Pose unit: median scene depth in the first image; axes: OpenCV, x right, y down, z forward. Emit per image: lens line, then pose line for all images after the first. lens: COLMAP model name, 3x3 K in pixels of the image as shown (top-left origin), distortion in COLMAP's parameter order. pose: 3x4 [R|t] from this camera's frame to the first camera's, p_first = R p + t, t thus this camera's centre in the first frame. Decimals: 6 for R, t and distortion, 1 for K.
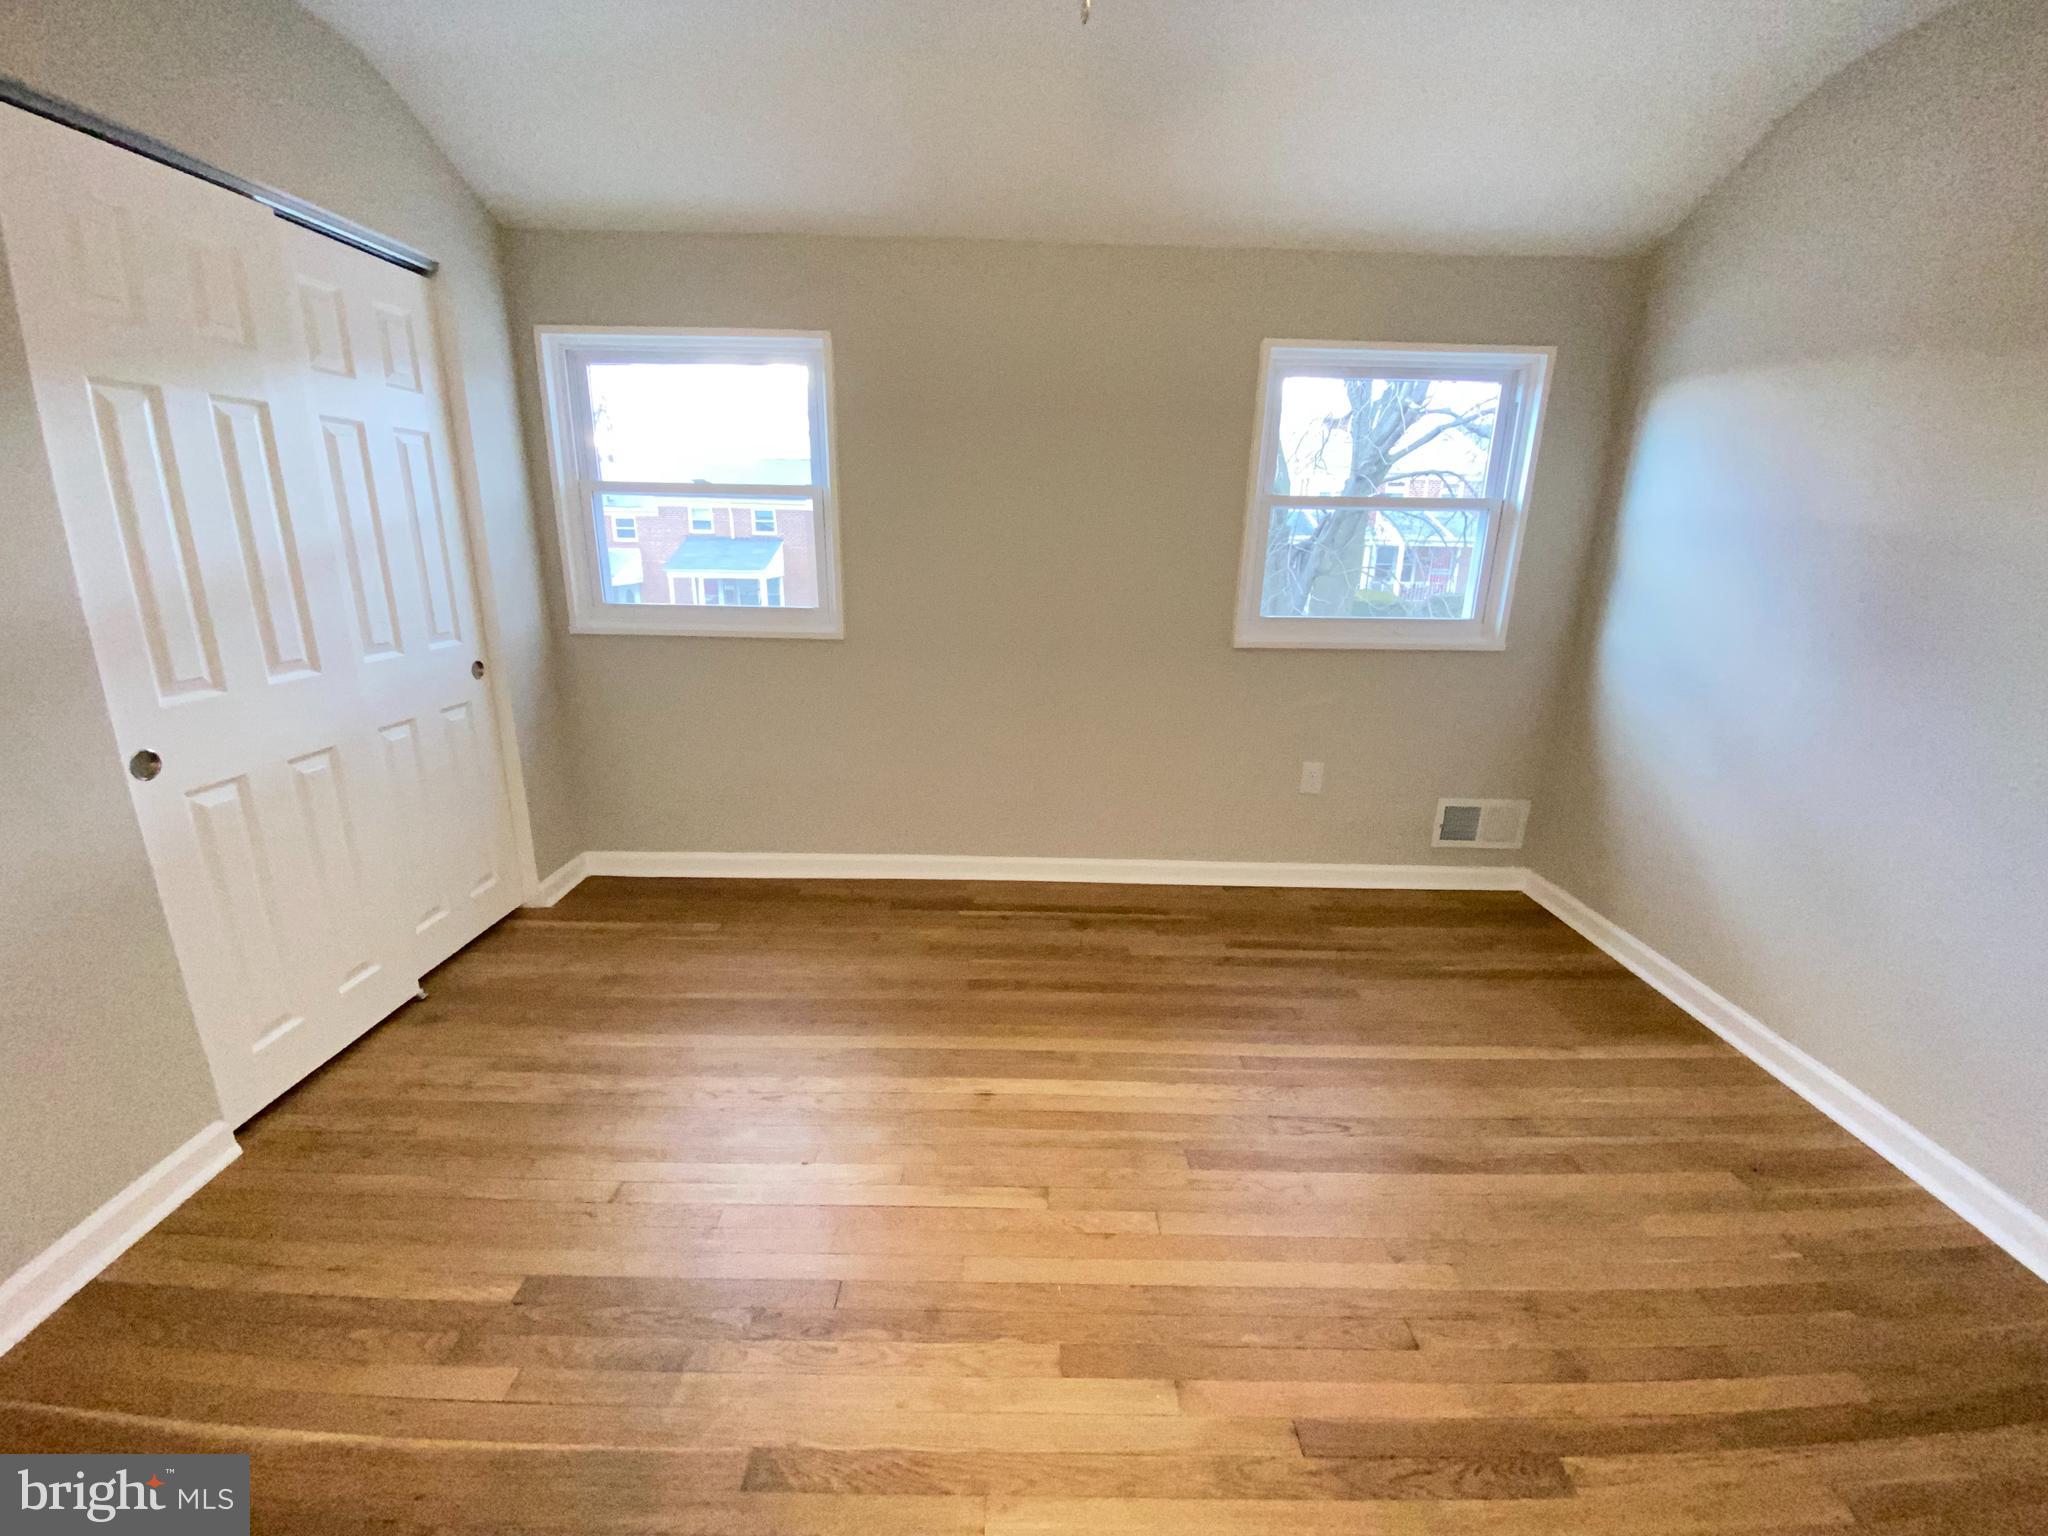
lens RADIAL K [[836.3, 0, 1022.1], [0, 836.3, 764.5], [0, 0, 1]] dist [0.028590, -0.024599]
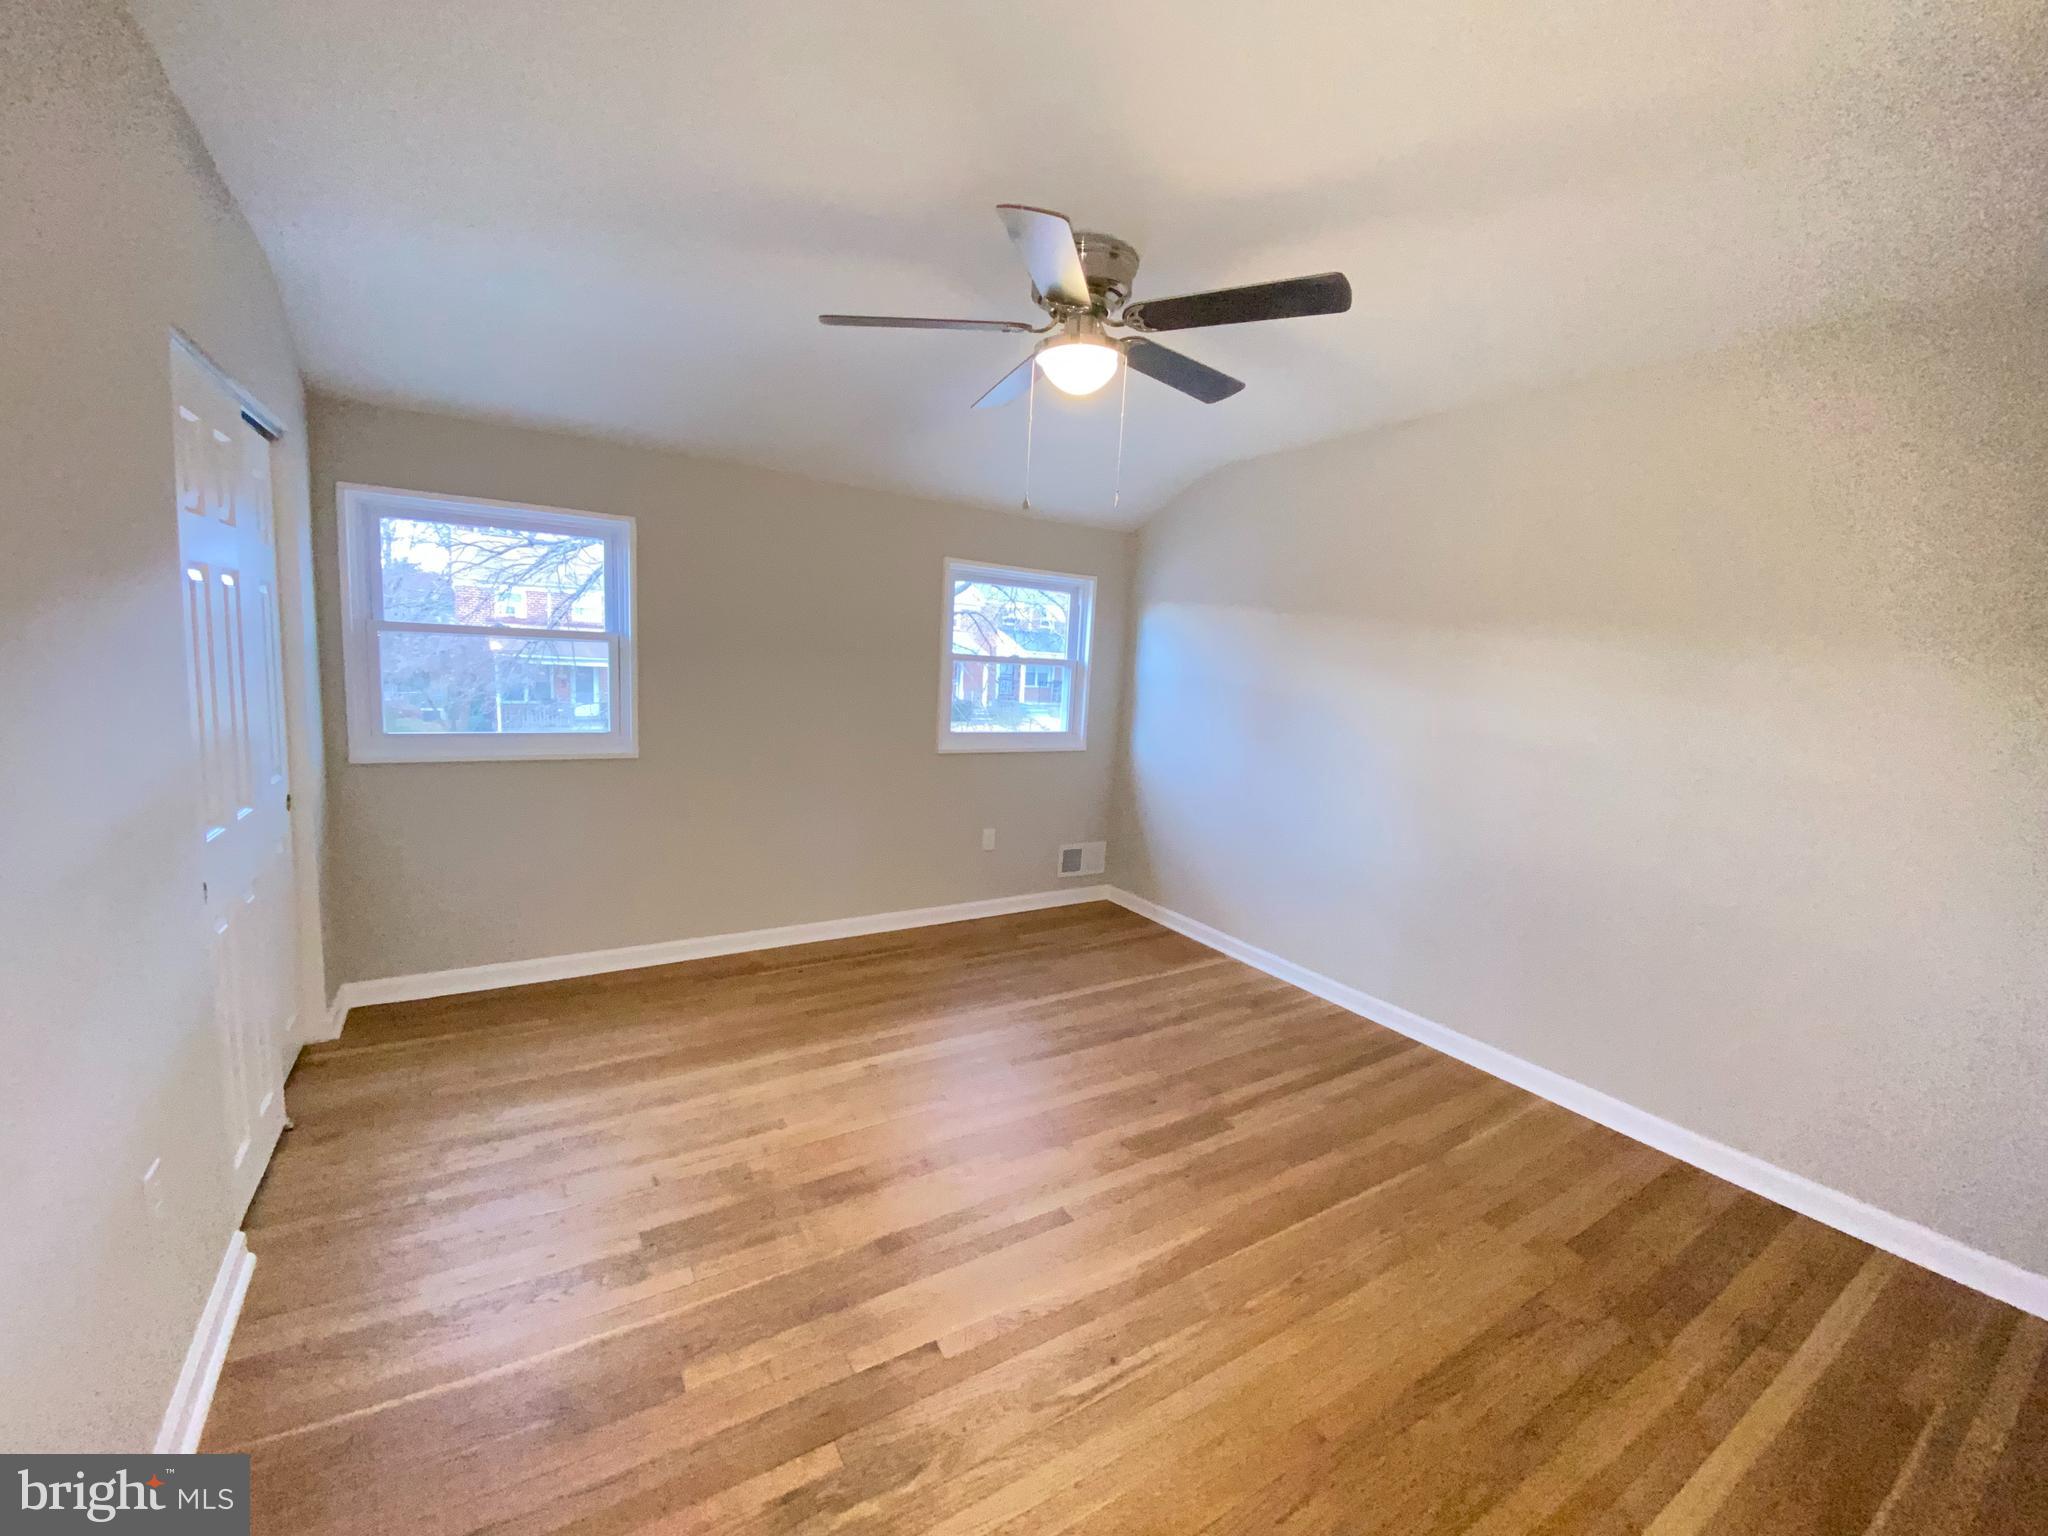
lens RADIAL K [[836.3, 0, 1022.1], [0, 836.3, 764.5], [0, 0, 1]] dist [0.028590, -0.024599]
pose [[0.844635, -0.041167, 0.533758, -0.454890], [0.104243, 0.990601, -0.088556, 0.025396], [-0.525096, 0.130438, 0.840988, -0.335915]]
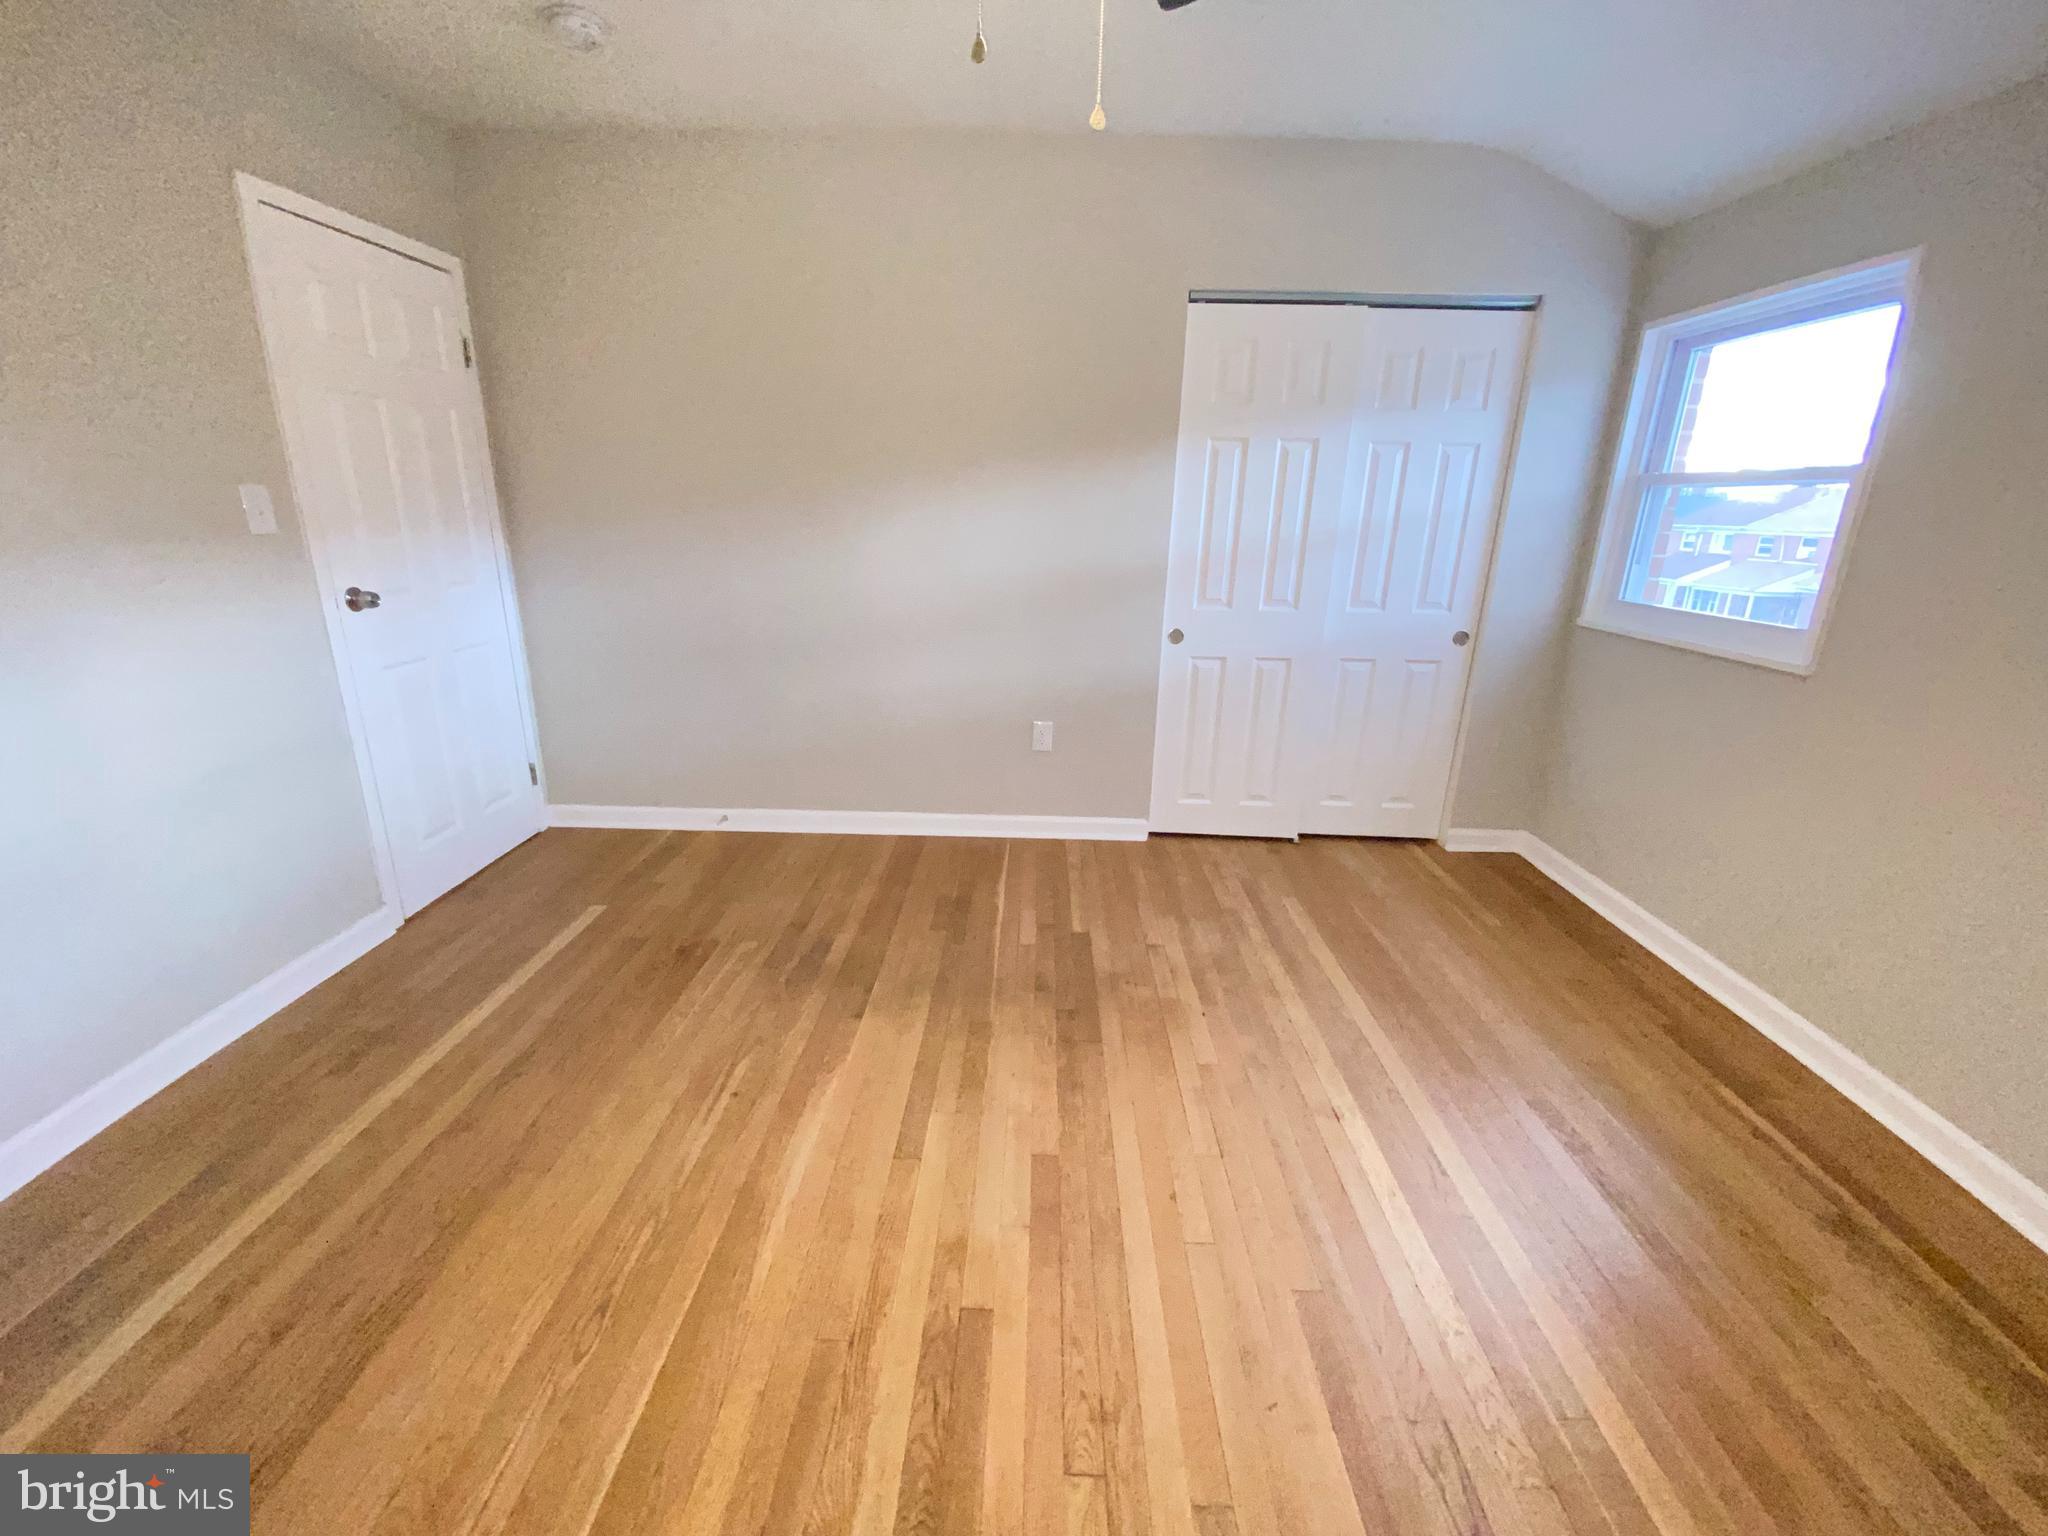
lens RADIAL K [[829.2, 0, 1020.9], [0, 829.2, 765.2], [0, 0, 1]] dist [0.035493, -0.030405]
pose [[-0.023595, 0.277998, -0.960292, 0.597821], [-0.287344, 0.918141, 0.272856, -0.095120], [0.957537, 0.282372, 0.058218, 0.392204]]
